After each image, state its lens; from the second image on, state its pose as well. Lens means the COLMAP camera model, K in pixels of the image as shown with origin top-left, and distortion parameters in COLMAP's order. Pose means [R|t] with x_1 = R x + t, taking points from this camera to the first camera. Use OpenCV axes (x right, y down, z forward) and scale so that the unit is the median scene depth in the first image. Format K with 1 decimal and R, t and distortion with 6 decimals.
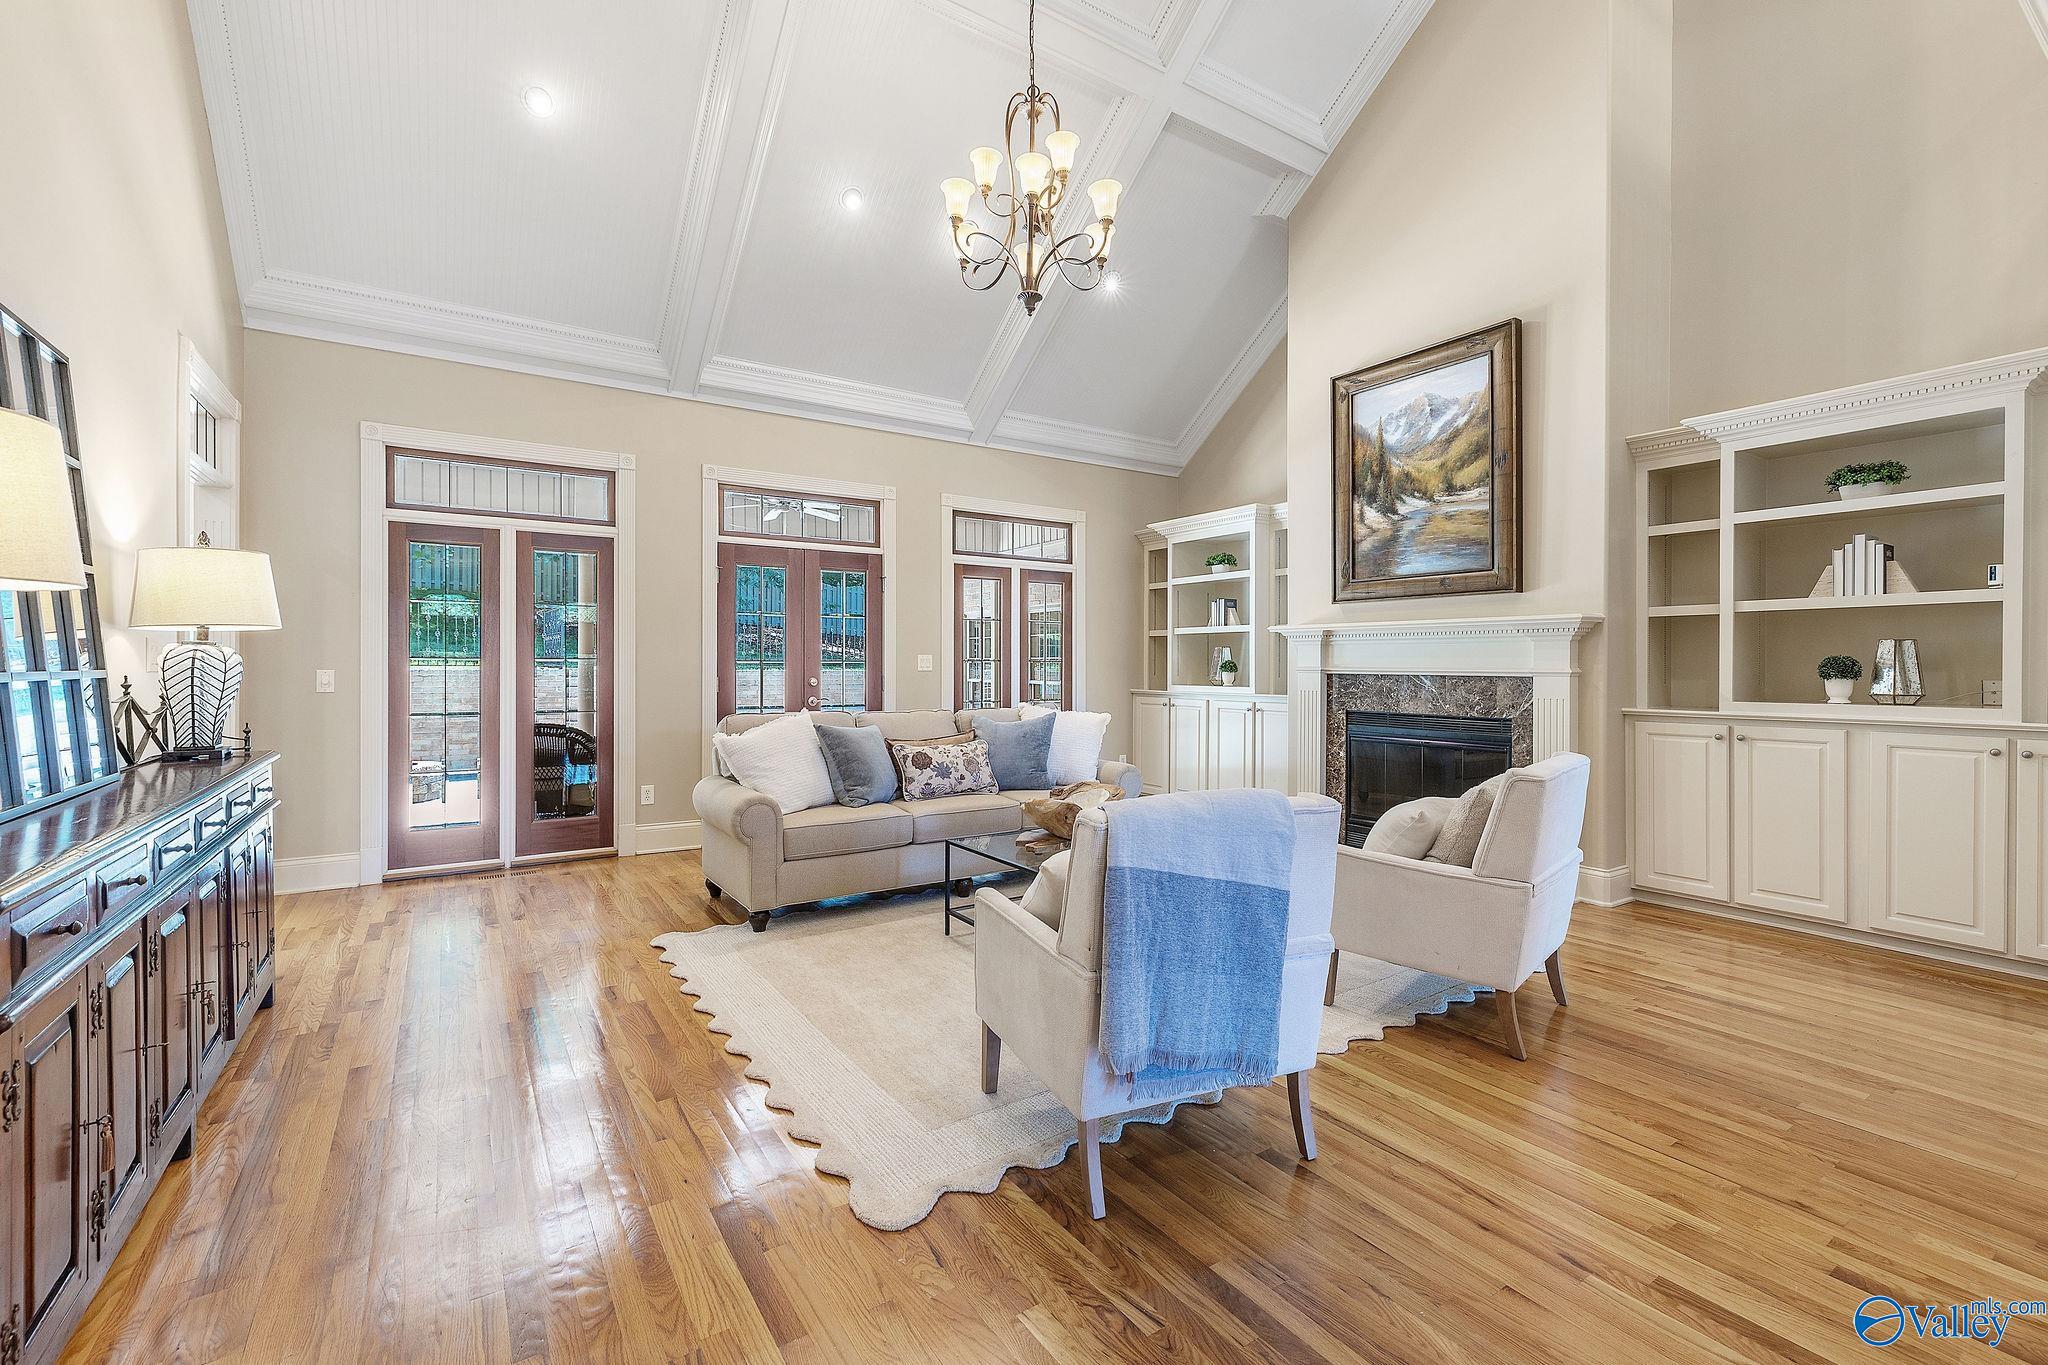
lens RADIAL K [[864.9, 0, 1016.7], [0, 864.9, 668.1], [0, 0, 1]] dist [-0.002212, 0.000877]
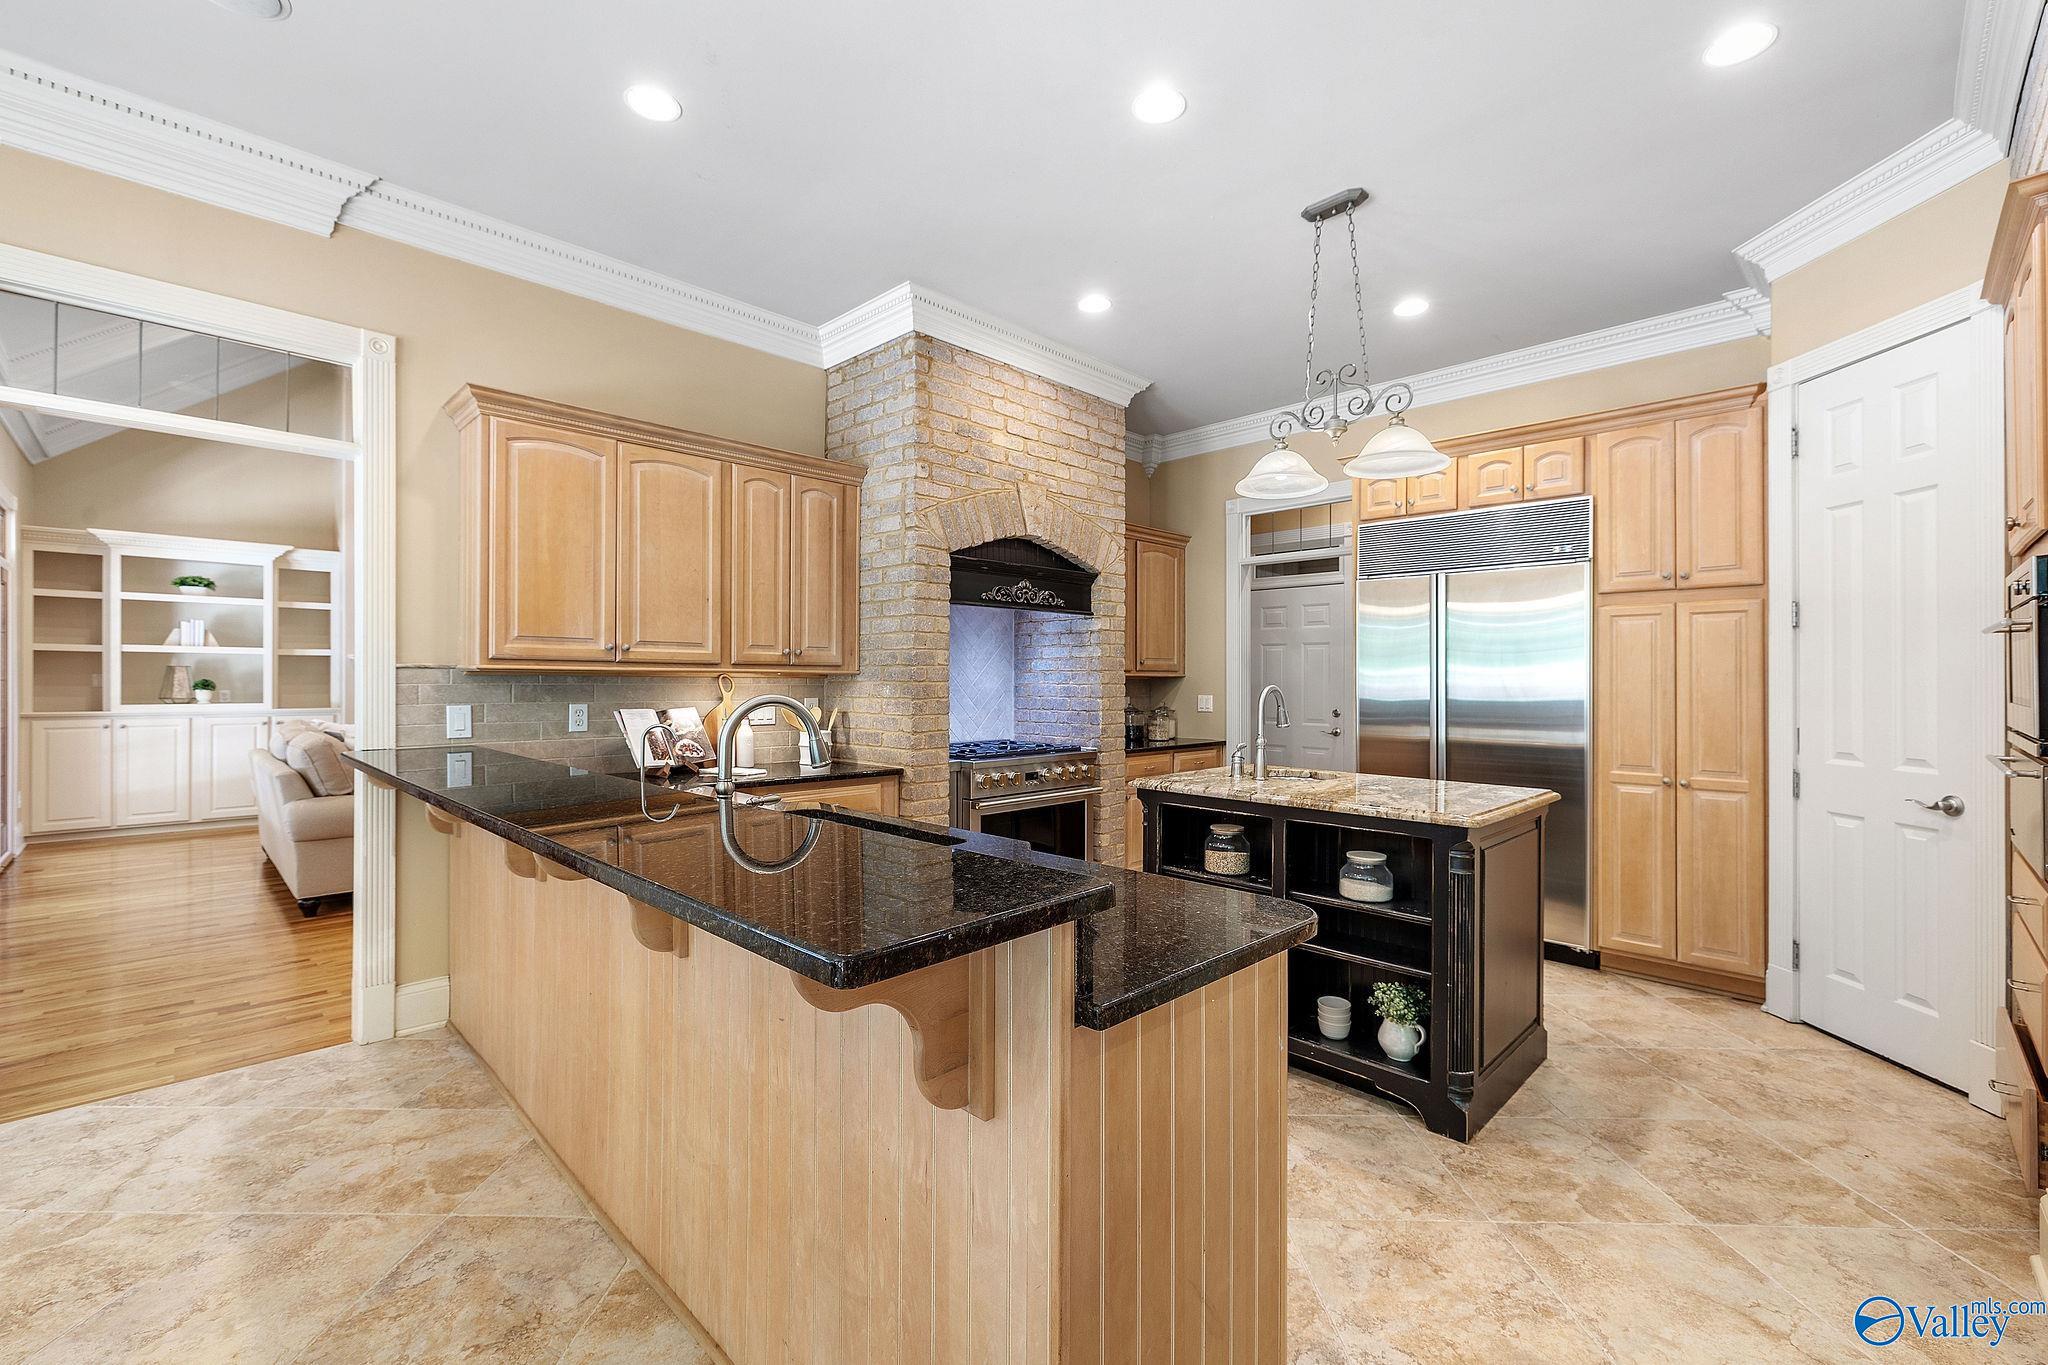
lens RADIAL K [[864.9, 0, 1014.8], [0, 864.9, 676.5], [0, 0, 1]] dist [-0.002212, 0.000877]
pose [[-0.194139, 0.000549, 0.980974, -1.339299], [-0.002061, 0.999997, -0.000968, -0.018929], [-0.980972, -0.002209, -0.194137, 0.335533]]
